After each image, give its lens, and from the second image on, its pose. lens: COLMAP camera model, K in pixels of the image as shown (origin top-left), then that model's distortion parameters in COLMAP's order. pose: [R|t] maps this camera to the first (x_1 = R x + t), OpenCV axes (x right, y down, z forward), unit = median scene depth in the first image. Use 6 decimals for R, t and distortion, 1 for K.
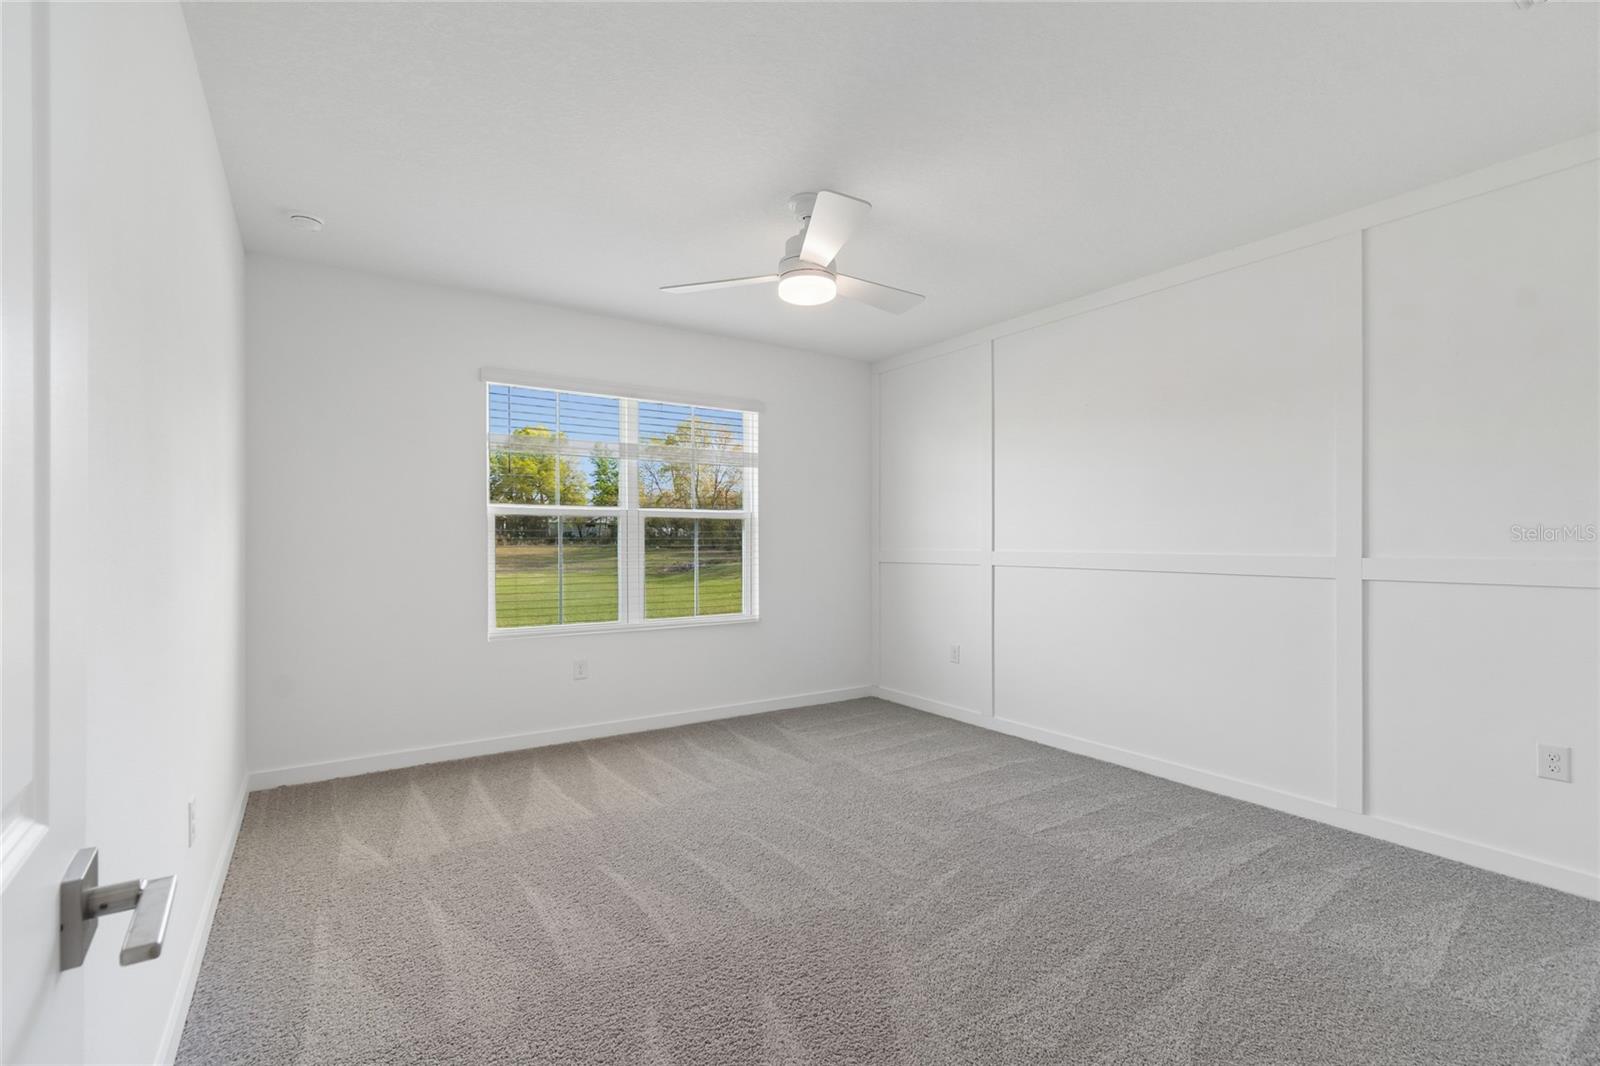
lens RADIAL K [[739.8, 0, 792.9], [0, 739.8, 533.9], [0, 0, 1]] dist [0.007203, 0.000008]
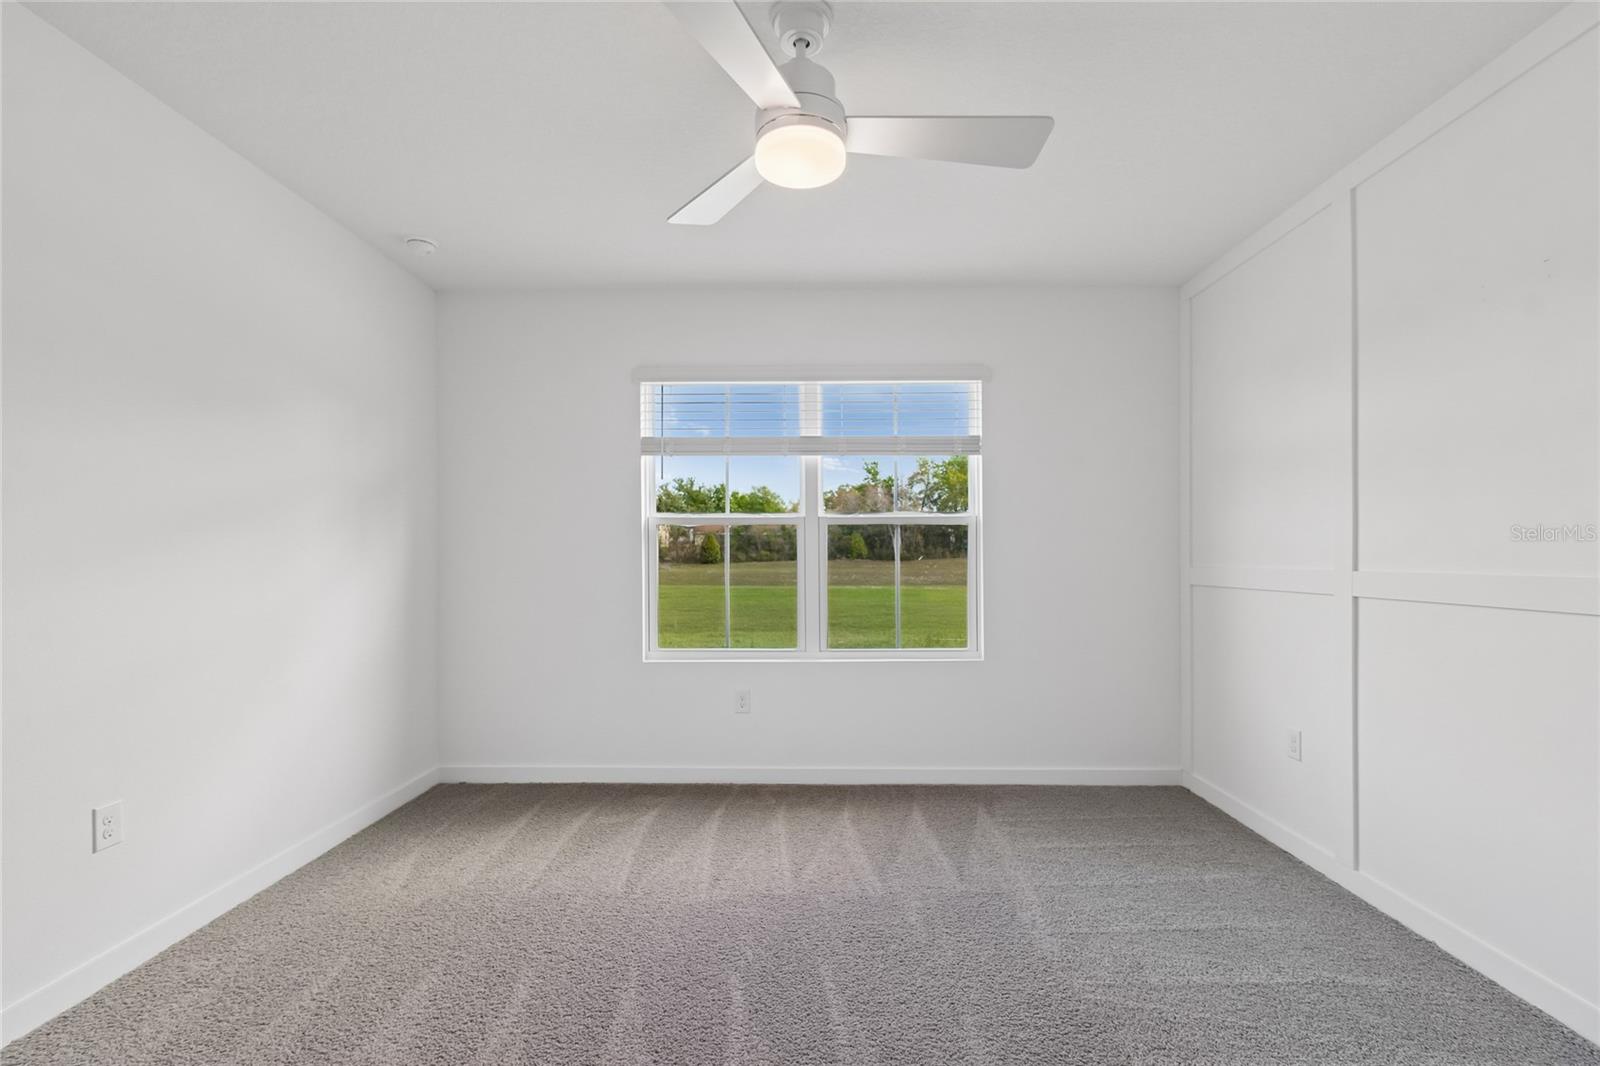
lens RADIAL K [[739.8, 0, 816.1], [0, 739.8, 546.3], [0, 0, 1]] dist [0.007203, 0.000008]
pose [[0.821854, -0.002390, -0.569694, 0.268227], [0.007517, 0.999950, 0.006649, -0.003384], [0.569649, -0.009747, 0.821830, 0.325789]]
